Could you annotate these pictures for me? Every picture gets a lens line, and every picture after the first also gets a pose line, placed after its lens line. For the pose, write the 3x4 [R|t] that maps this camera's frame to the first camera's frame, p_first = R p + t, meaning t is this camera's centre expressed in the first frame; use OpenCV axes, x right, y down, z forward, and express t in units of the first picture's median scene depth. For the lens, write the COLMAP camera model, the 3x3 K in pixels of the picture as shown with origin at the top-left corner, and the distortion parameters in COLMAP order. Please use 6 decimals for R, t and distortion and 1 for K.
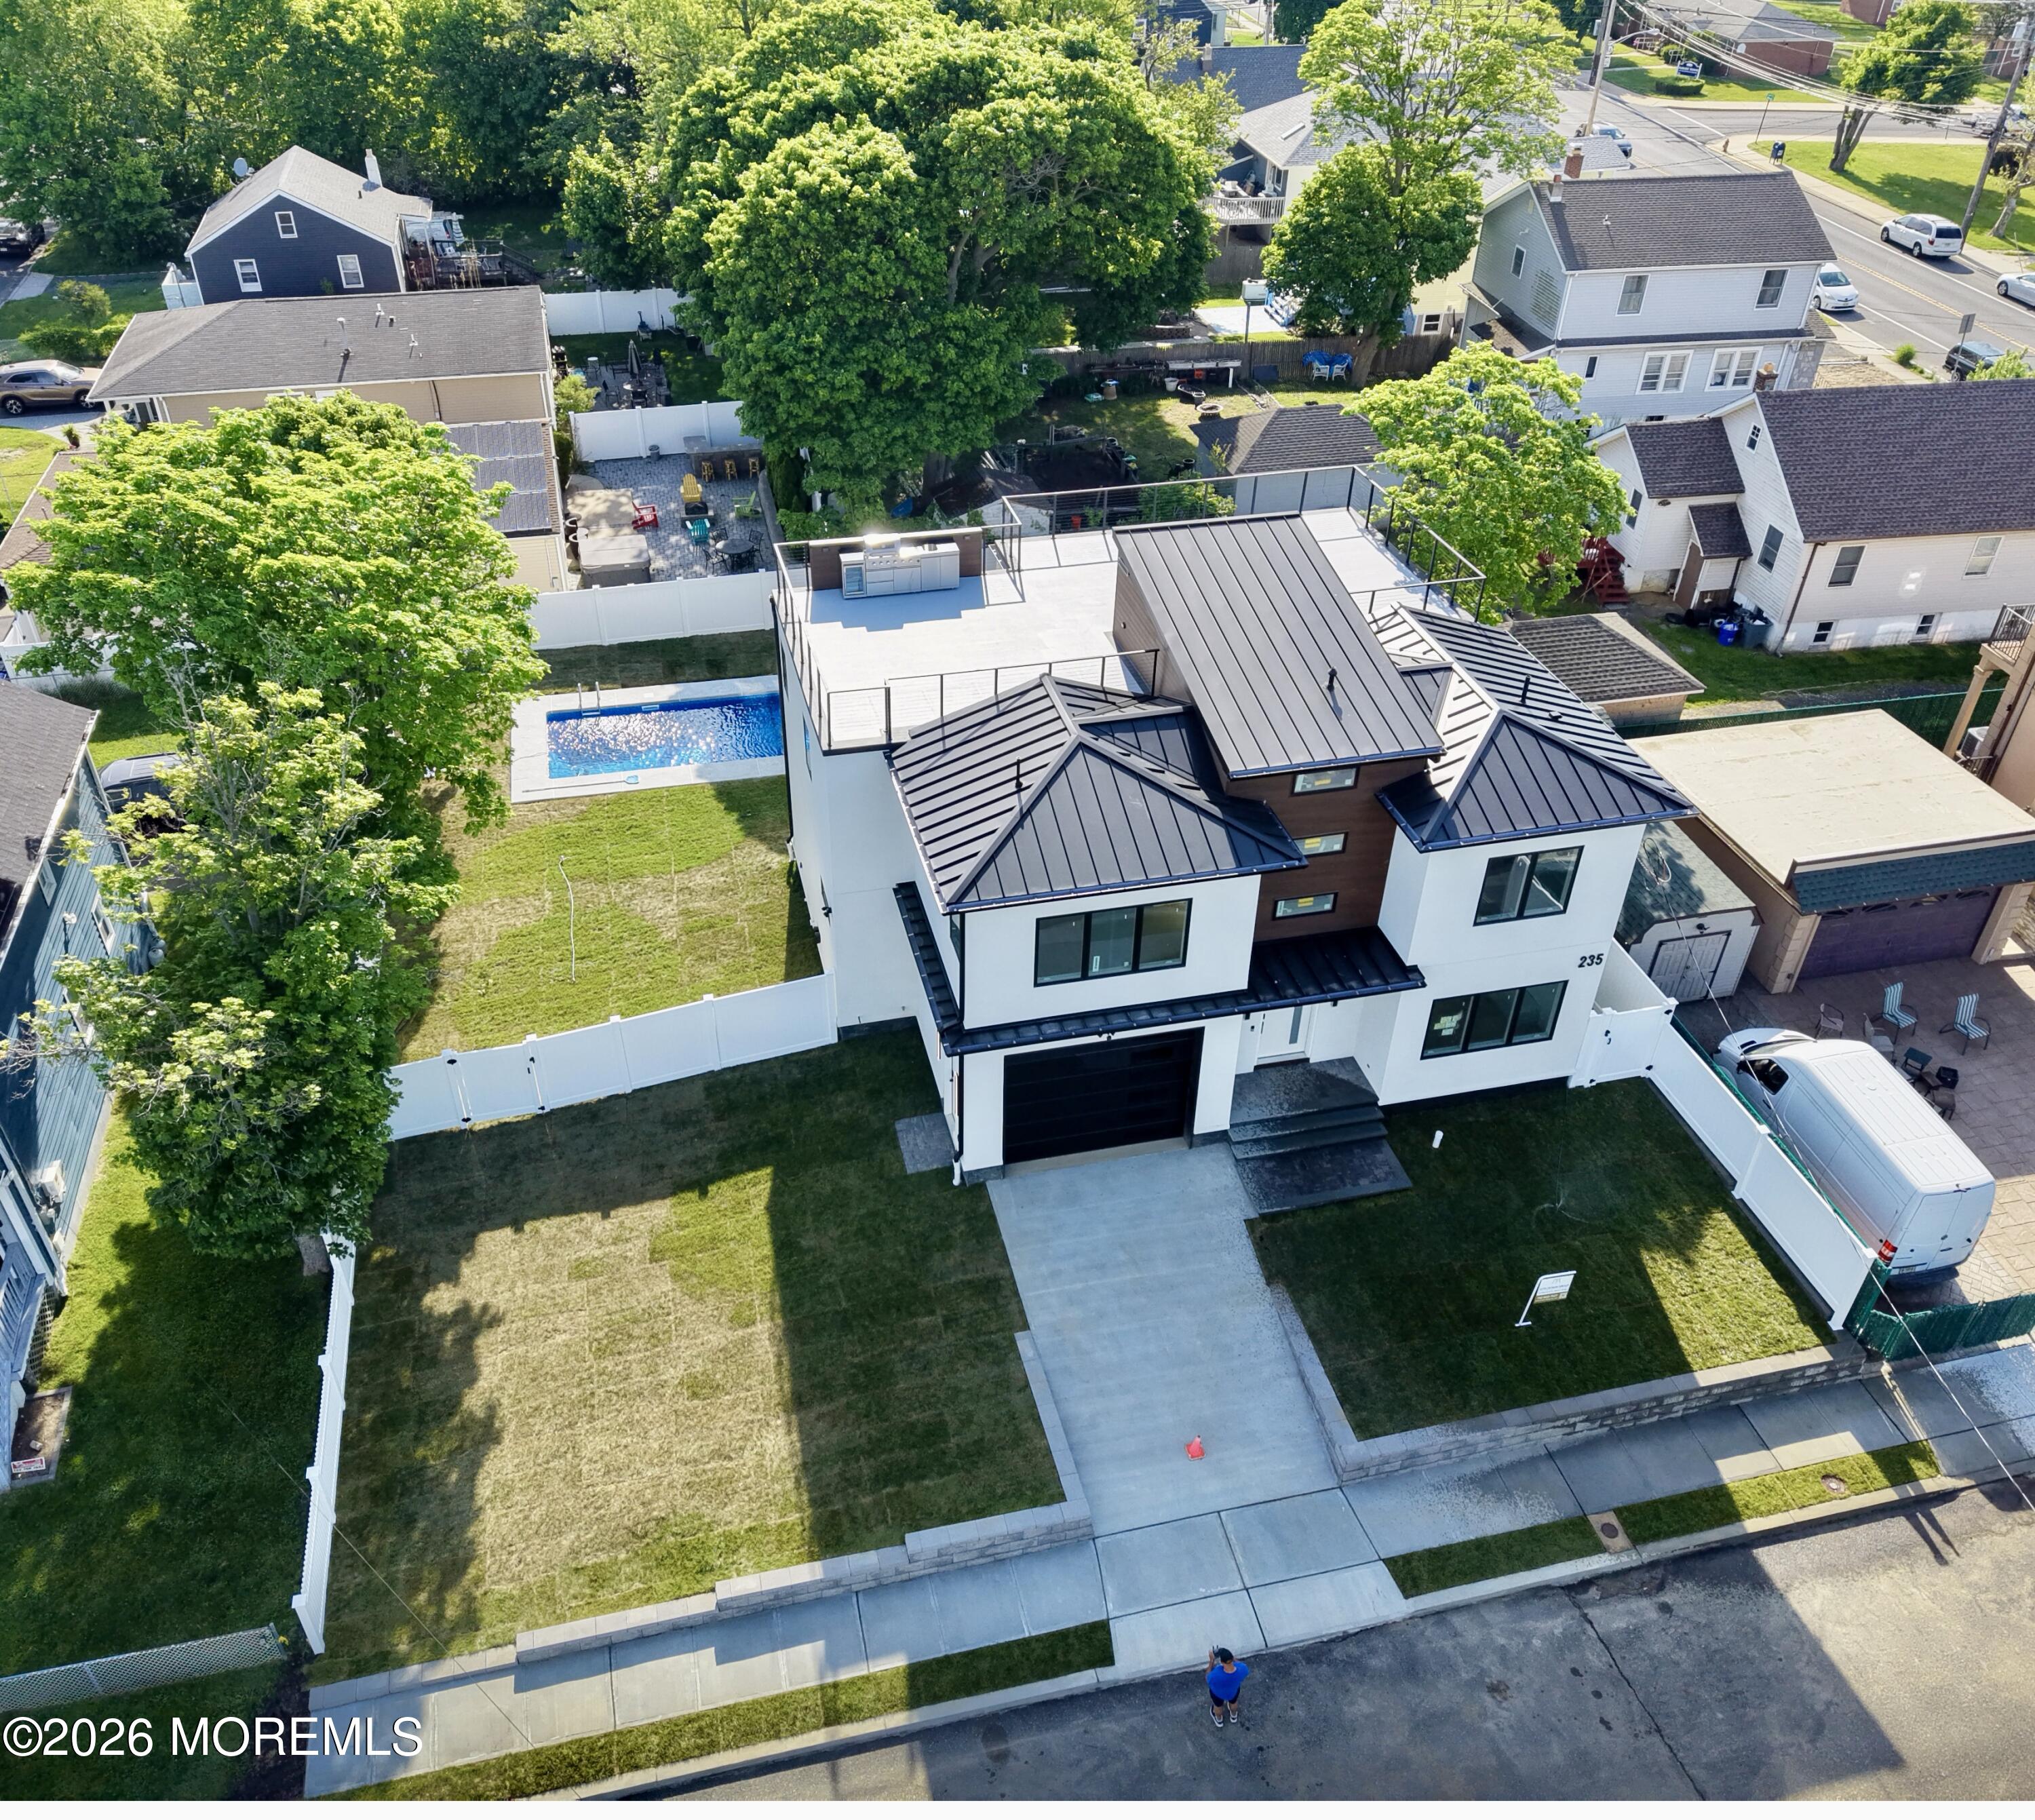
lens RADIAL K [[1623.6, 0, 1005.4], [0, 1623.6, 892.3], [0, 0, 1]] dist [0.011188, -0.010311]
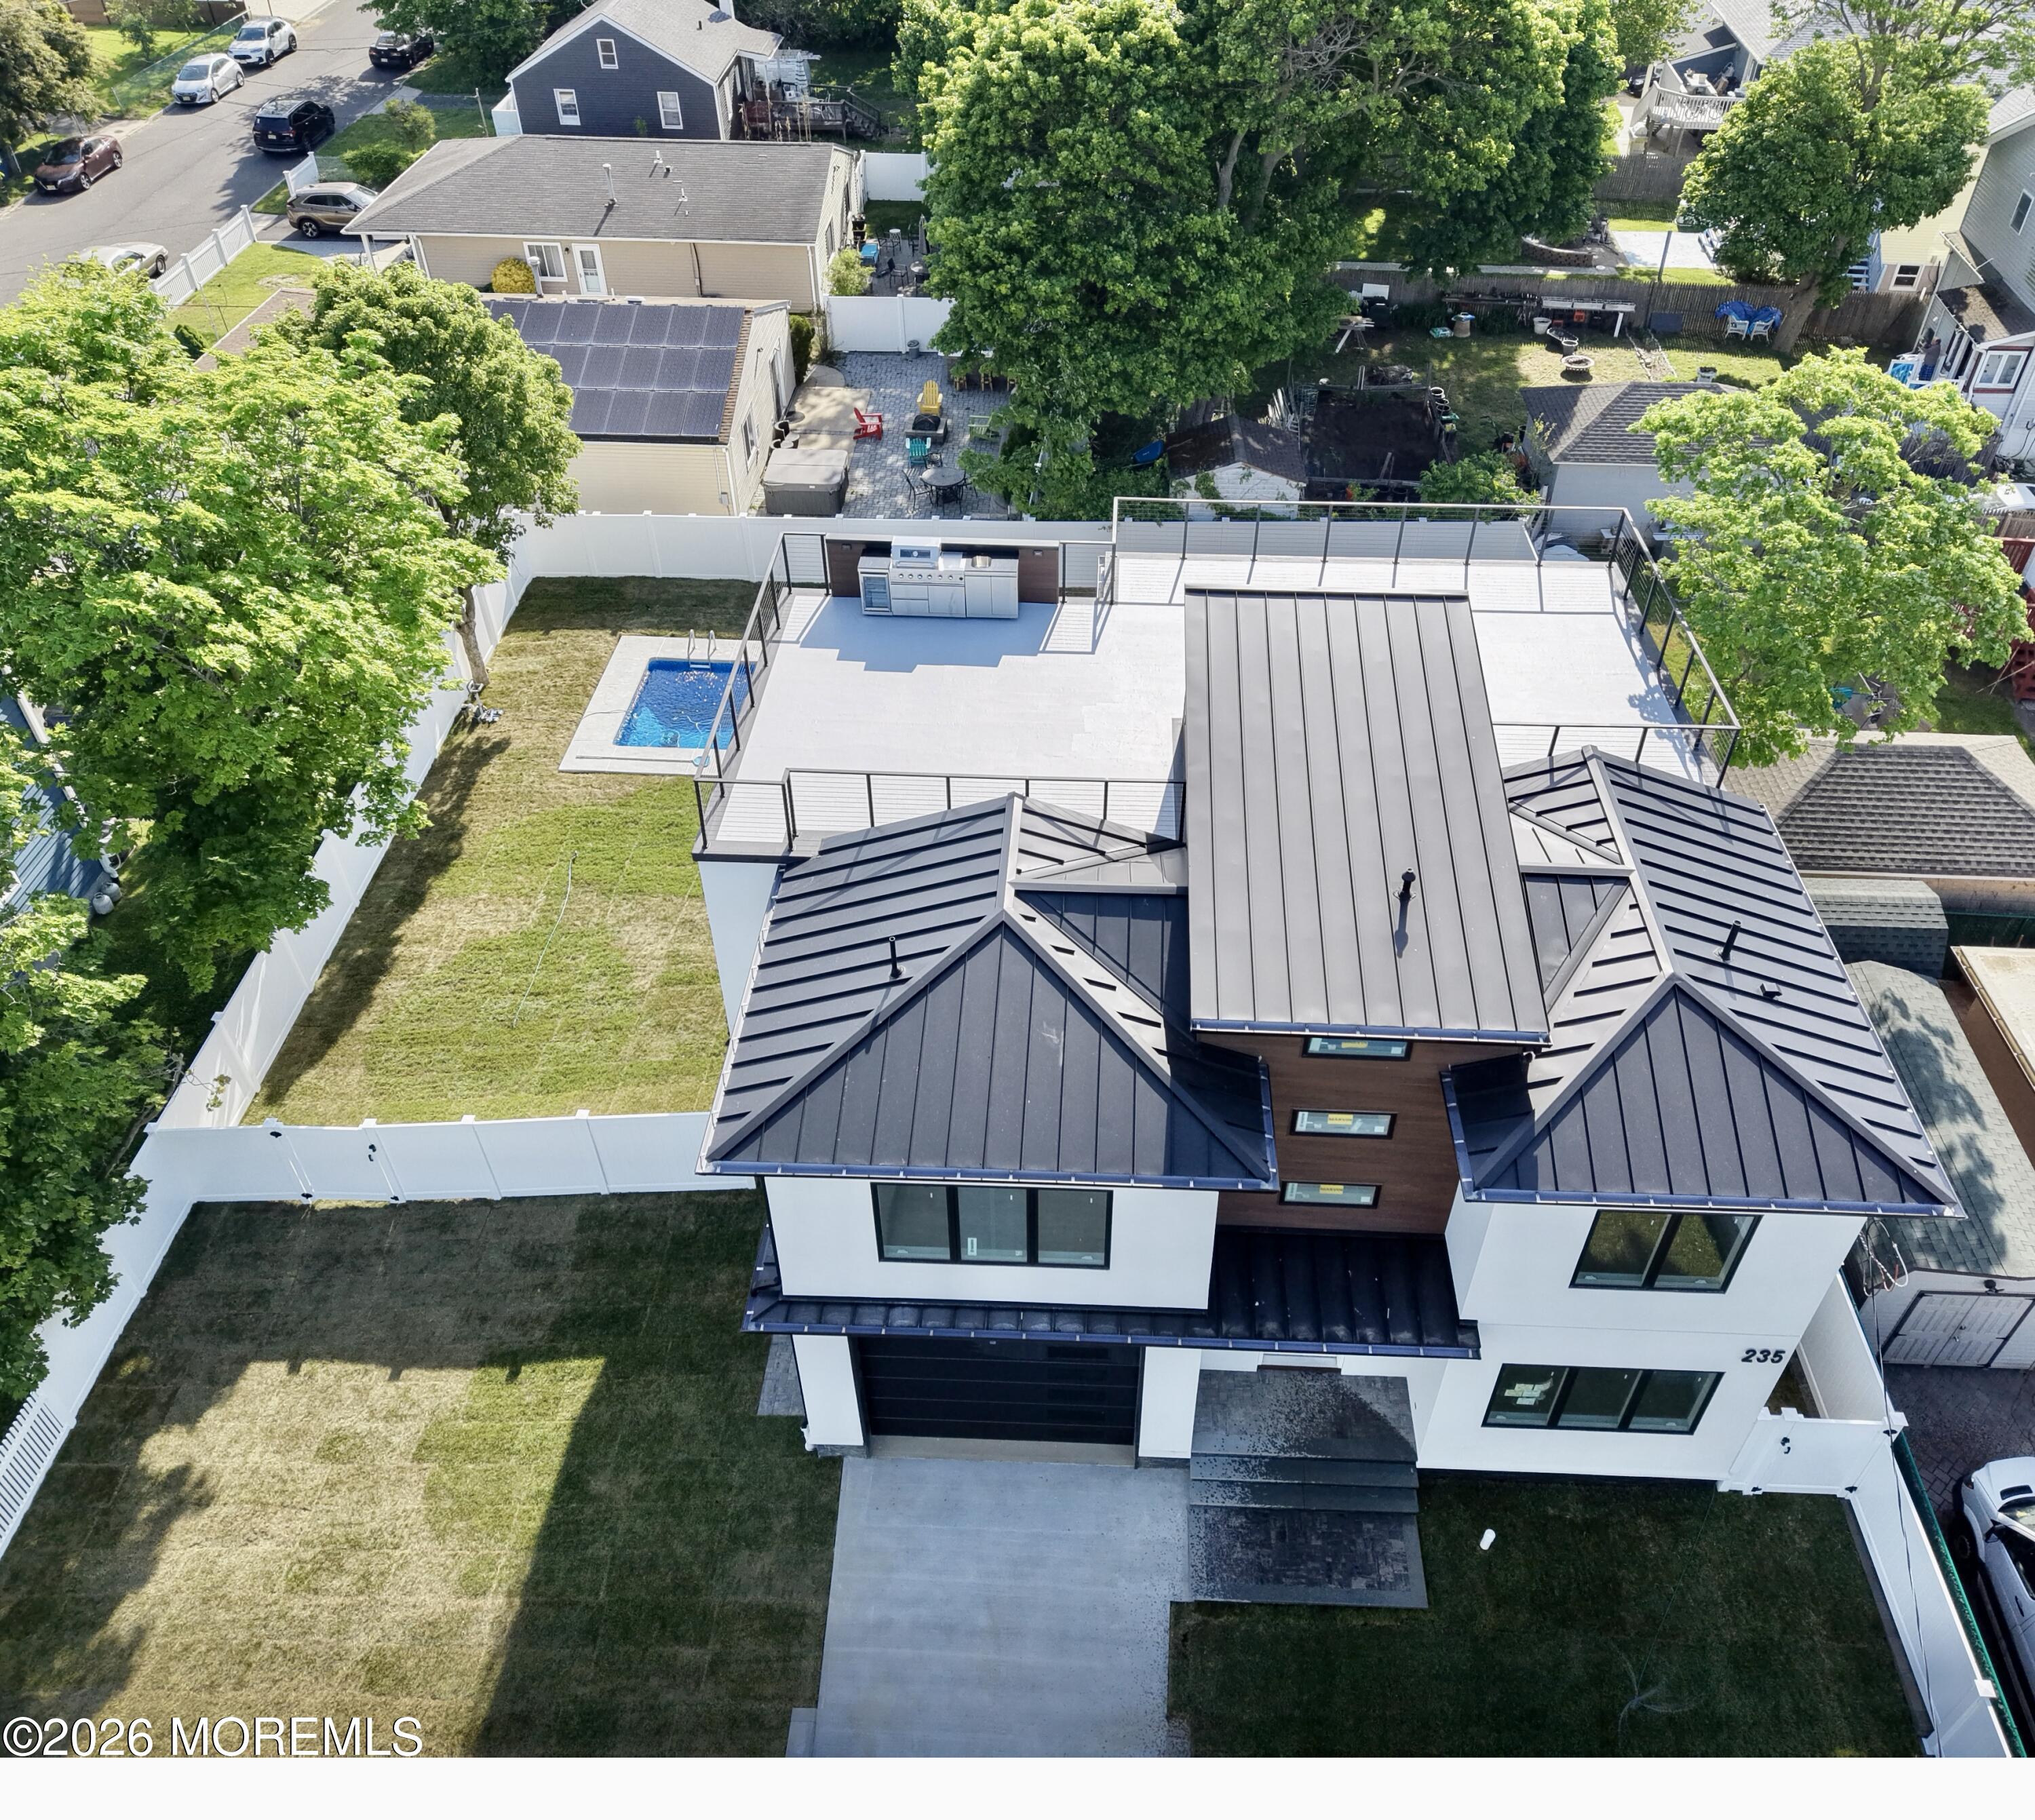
lens RADIAL K [[1623.6, 0, 1027.6], [0, 1623.6, 929.4], [0, 0, 1]] dist [0.011188, -0.010311]
pose [[0.965105, 0.173313, -0.196302, 0.167895], [-0.155585, 0.982490, 0.102505, -0.142264], [0.210630, -0.068387, 0.975171, 0.303816]]
